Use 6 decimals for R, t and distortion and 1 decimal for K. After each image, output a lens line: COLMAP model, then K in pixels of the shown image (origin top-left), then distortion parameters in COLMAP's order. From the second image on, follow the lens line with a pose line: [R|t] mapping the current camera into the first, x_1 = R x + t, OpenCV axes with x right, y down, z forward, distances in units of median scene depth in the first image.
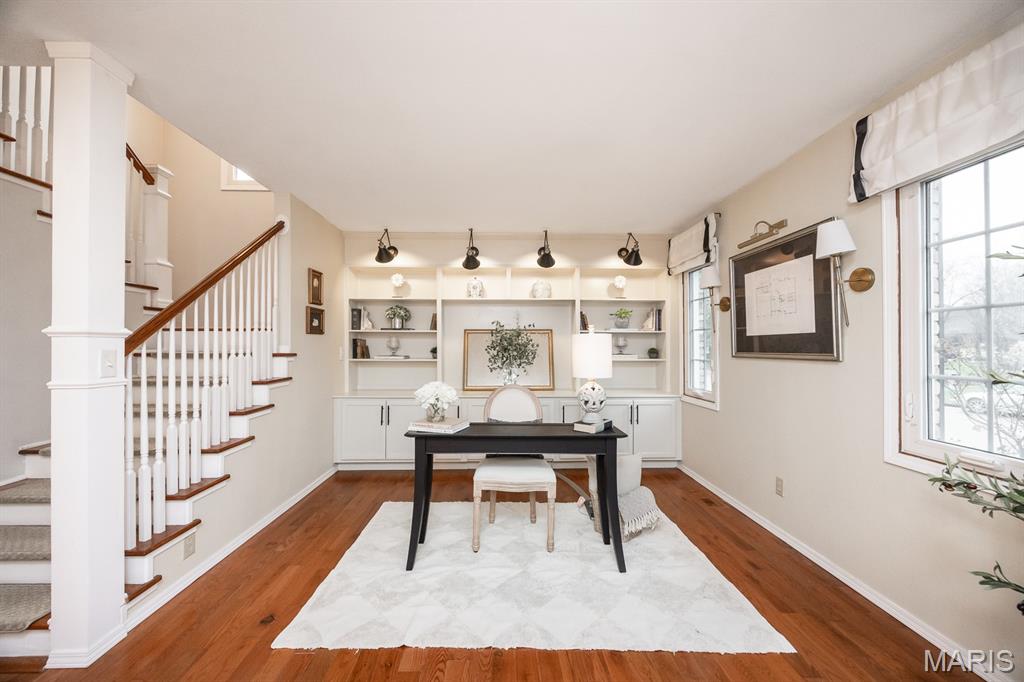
lens RADIAL K [[386.1, 0, 512.0], [0, 386.1, 341.0], [0, 0, 1]] dist [-0.000306, -0.000199]
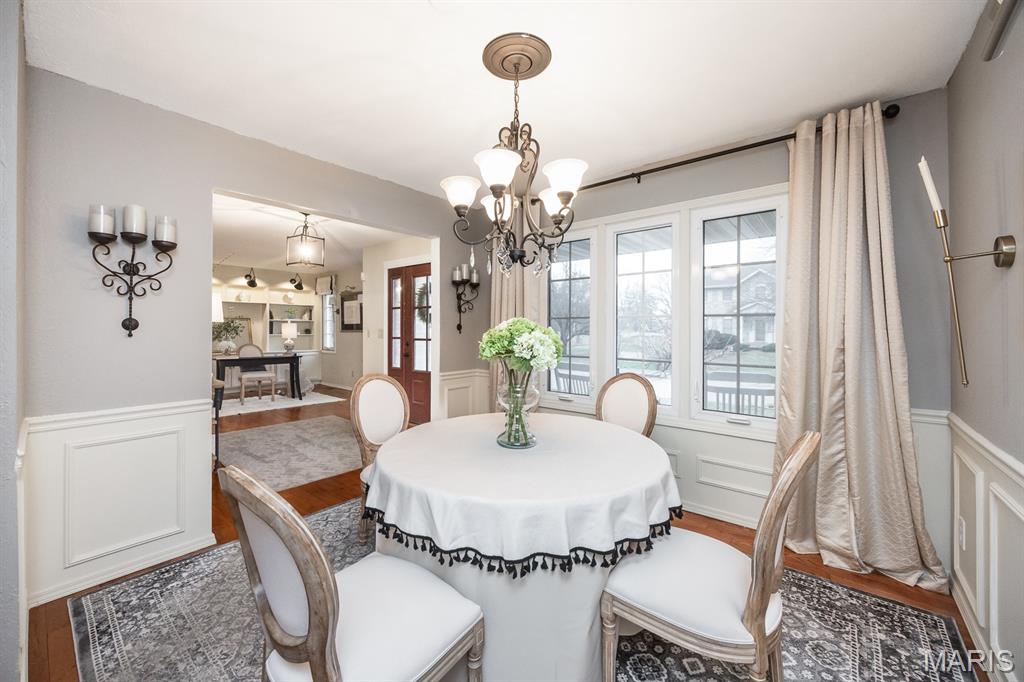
lens RADIAL K [[394.9, 0, 492.4], [0, 394.9, 329.4], [0, 0, 1]] dist [-0.003078, -0.000159]
pose [[0.685729, 0.001375, 0.727855, -0.876163], [-0.011647, 0.999891, 0.009083, -0.014322], [-0.727763, -0.014706, 0.685670, -2.070131]]
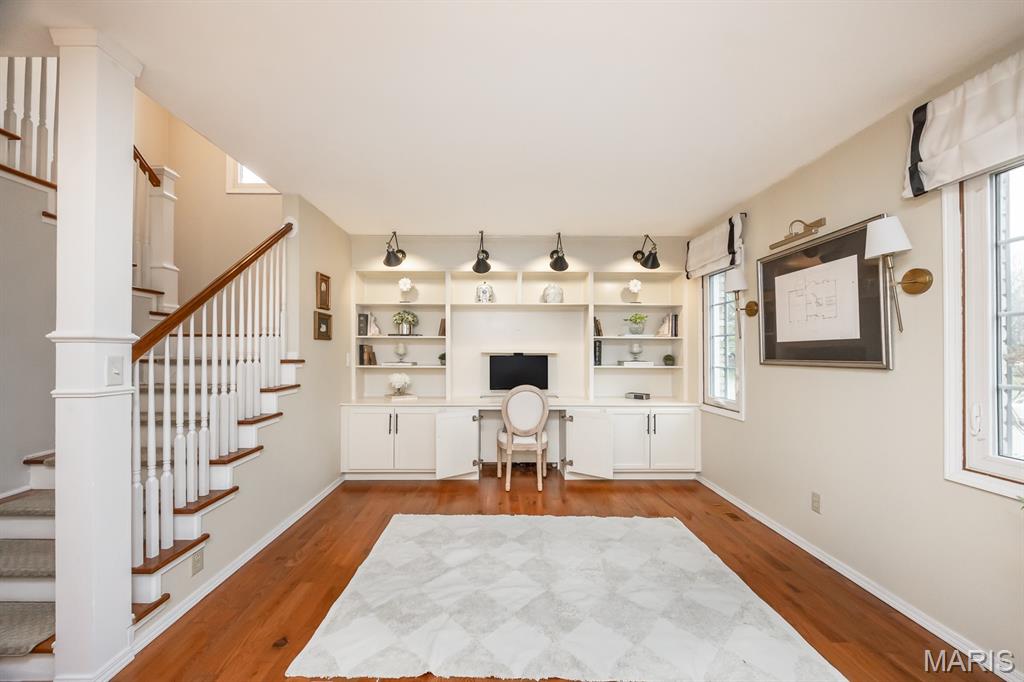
lens RADIAL K [[388.6, 0, 504.8], [0, 388.6, 347.0], [0, 0, 1]] dist [-0.001302, -0.000129]
pose [[0.999853, 0.001035, -0.017128, -0.051710], [-0.001044, 0.999999, -0.000565, -0.000057], [0.017128, 0.000583, 0.999853, 0.045282]]
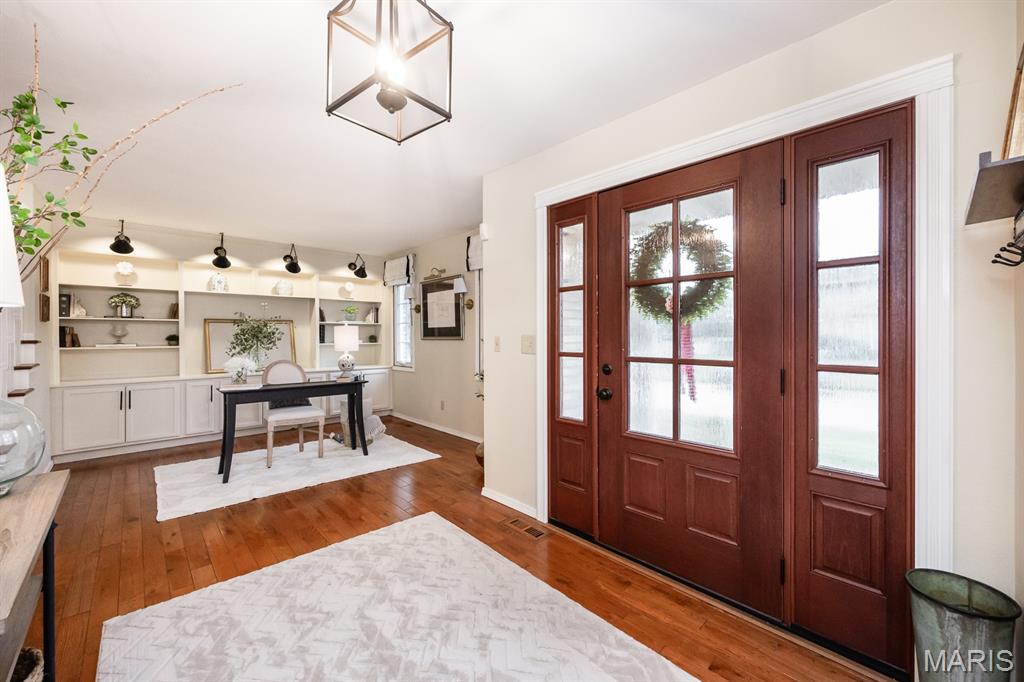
lens RADIAL K [[401.8, 0, 507.4], [0, 401.8, 332.9], [0, 0, 1]] dist [-0.000503, -0.000016]
pose [[0.755346, -0.000340, 0.655326, -0.416803], [-0.004534, 0.999973, 0.005746, -0.000282], [-0.655311, -0.007311, 0.755324, -0.801794]]
